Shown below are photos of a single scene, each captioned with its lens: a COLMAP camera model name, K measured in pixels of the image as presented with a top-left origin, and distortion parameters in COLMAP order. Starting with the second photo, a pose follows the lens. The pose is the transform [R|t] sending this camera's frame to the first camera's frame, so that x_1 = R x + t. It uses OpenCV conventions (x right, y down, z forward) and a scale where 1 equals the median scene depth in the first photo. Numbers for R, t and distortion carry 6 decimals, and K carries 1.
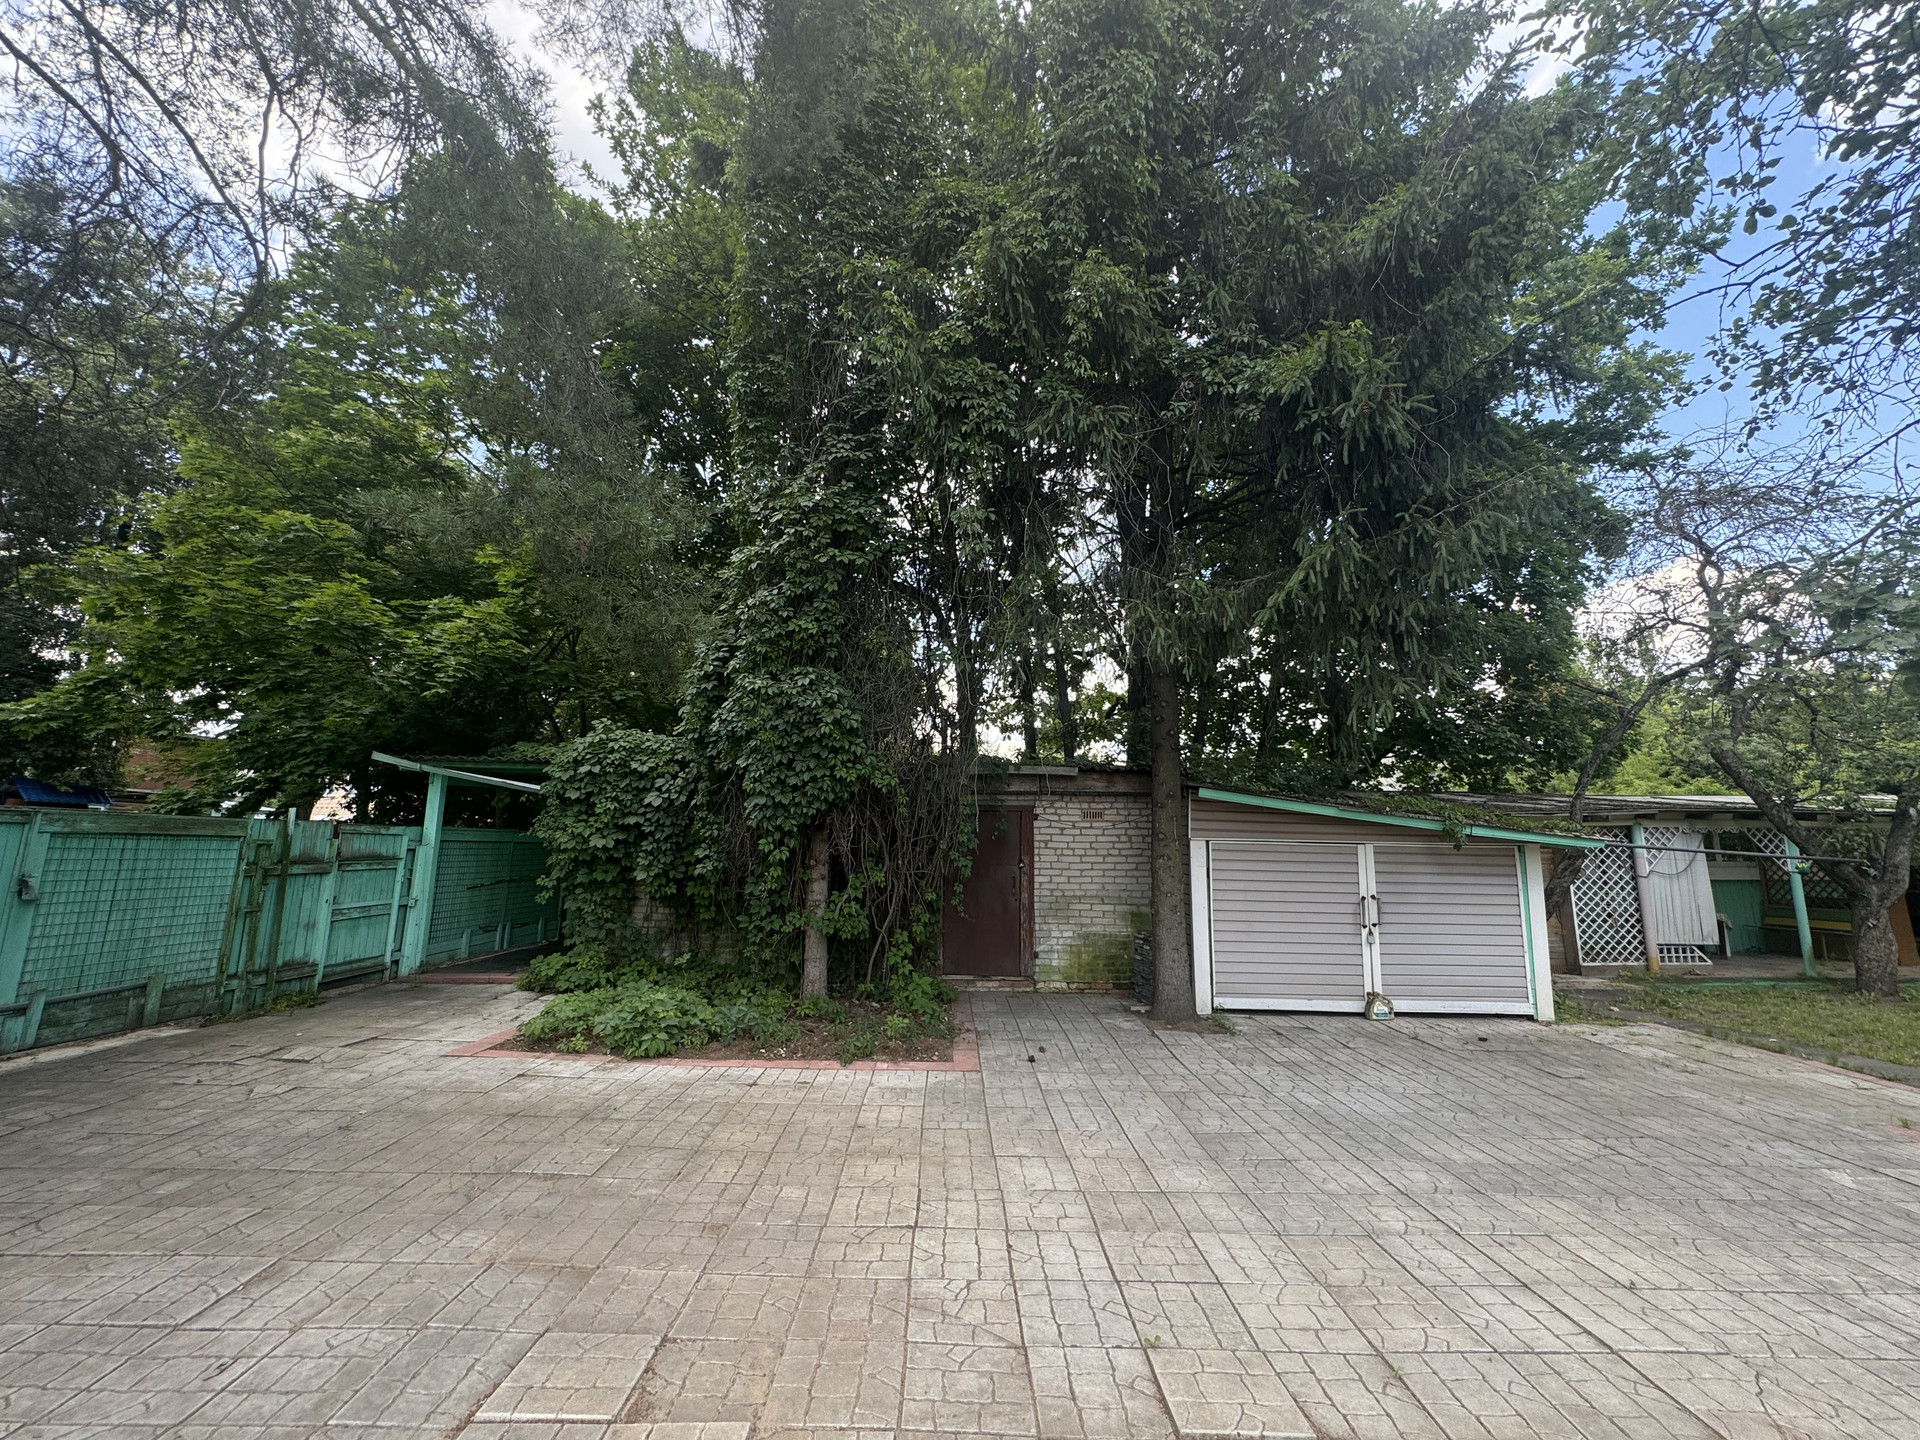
lens RADIAL K [[768.3, 0, 953.5], [0, 768.3, 710.5], [0, 0, 1]] dist [-0.003687, 0.001800]
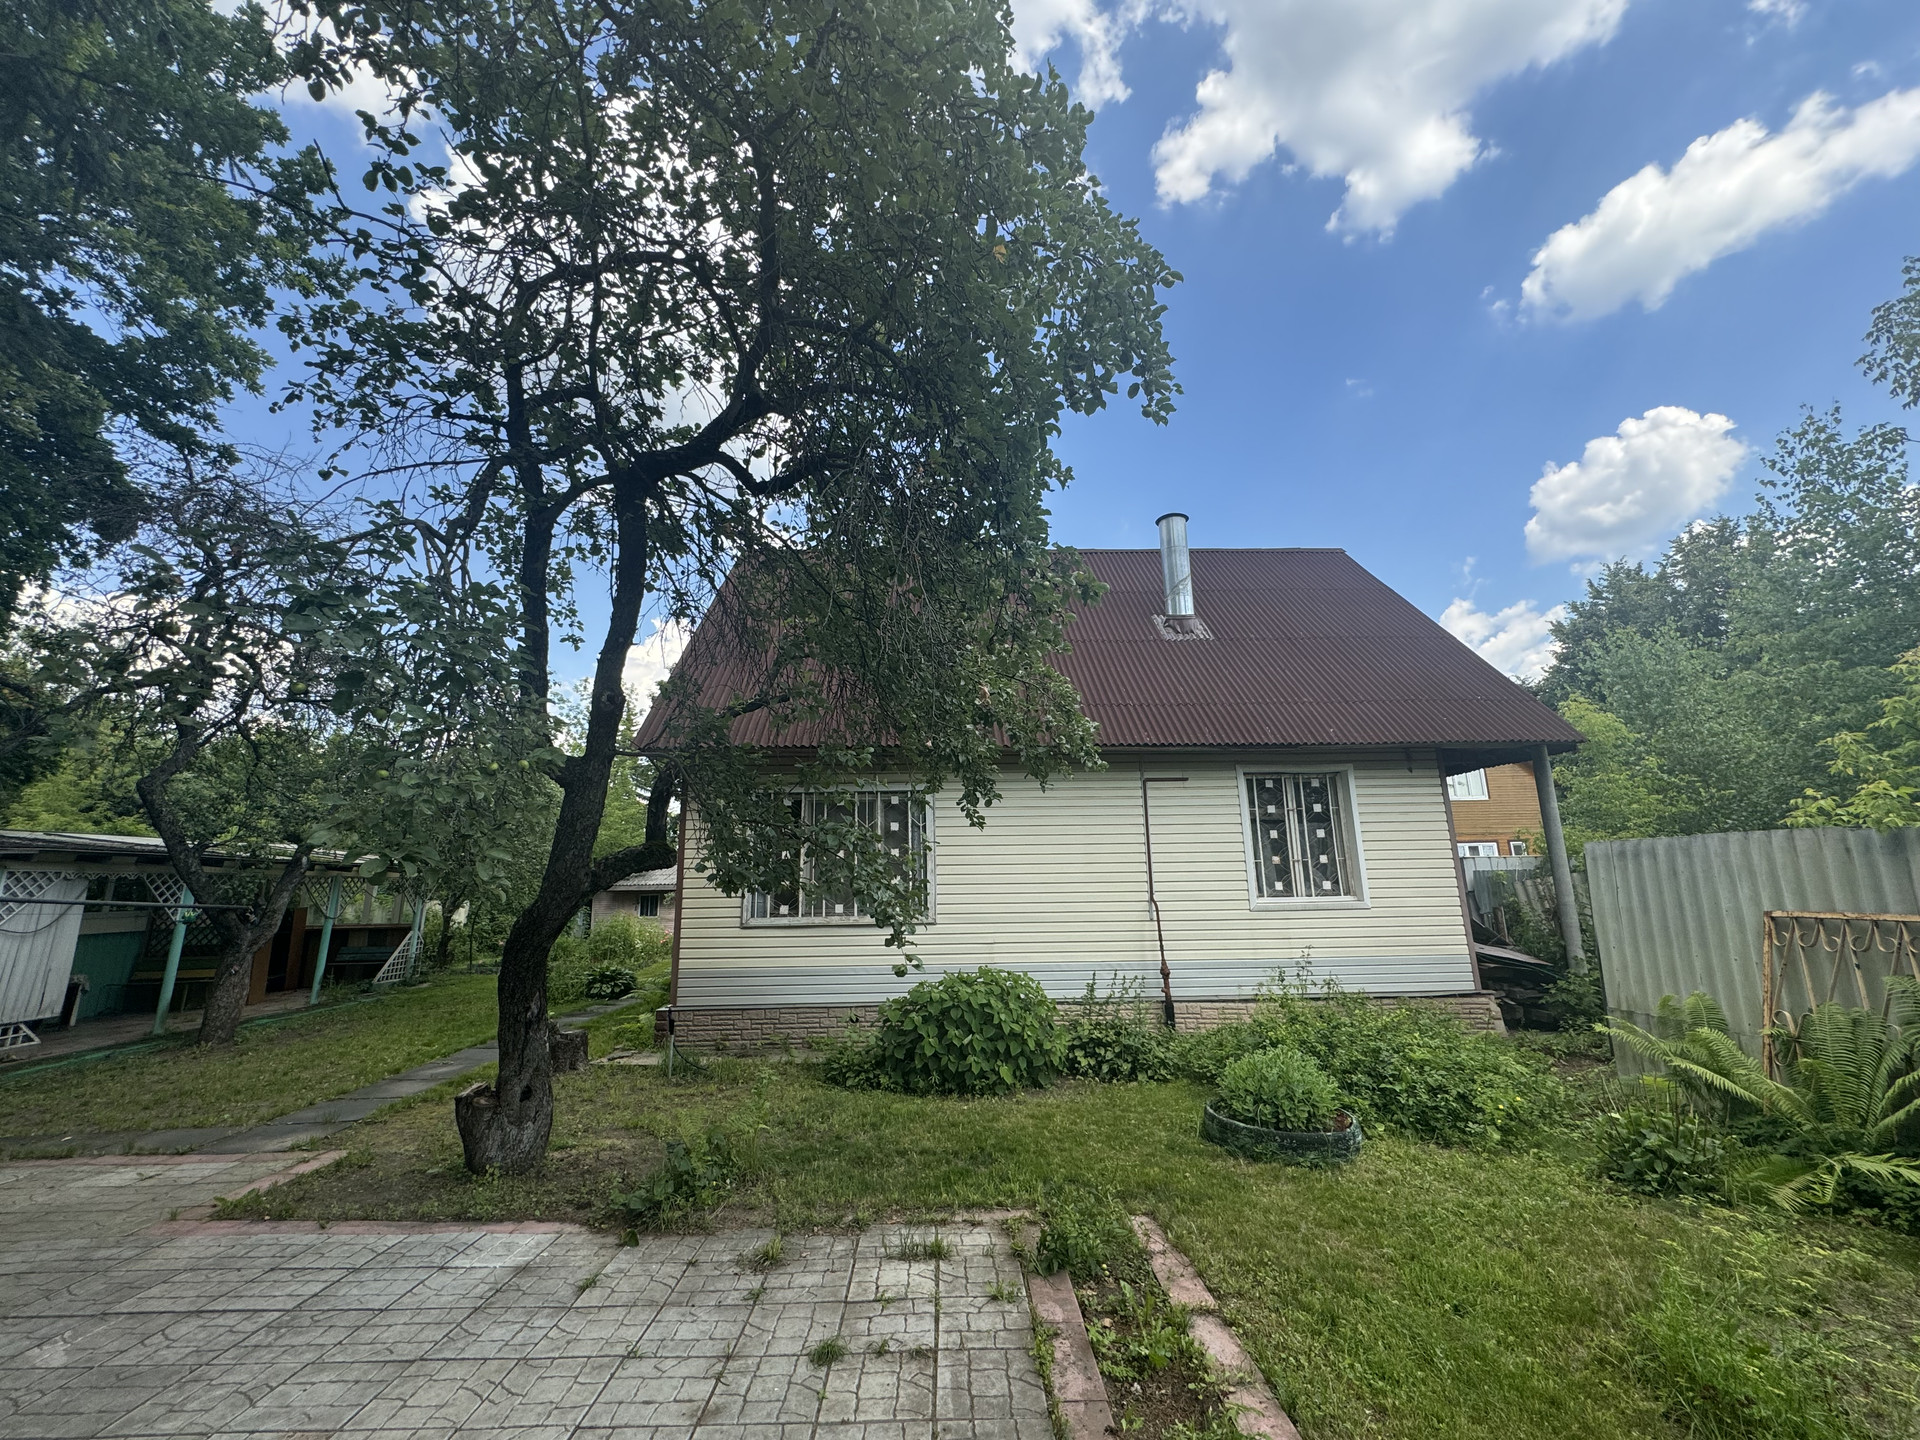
lens RADIAL K [[768.3, 0, 961.5], [0, 768.3, 717.7], [0, 0, 1]] dist [-0.003687, 0.001800]
pose [[-0.019242, 0.204633, 0.978650, 0.112367], [-0.159759, 0.965625, -0.205051, 0.009834], [-0.986968, -0.160294, 0.014111, 0.085892]]
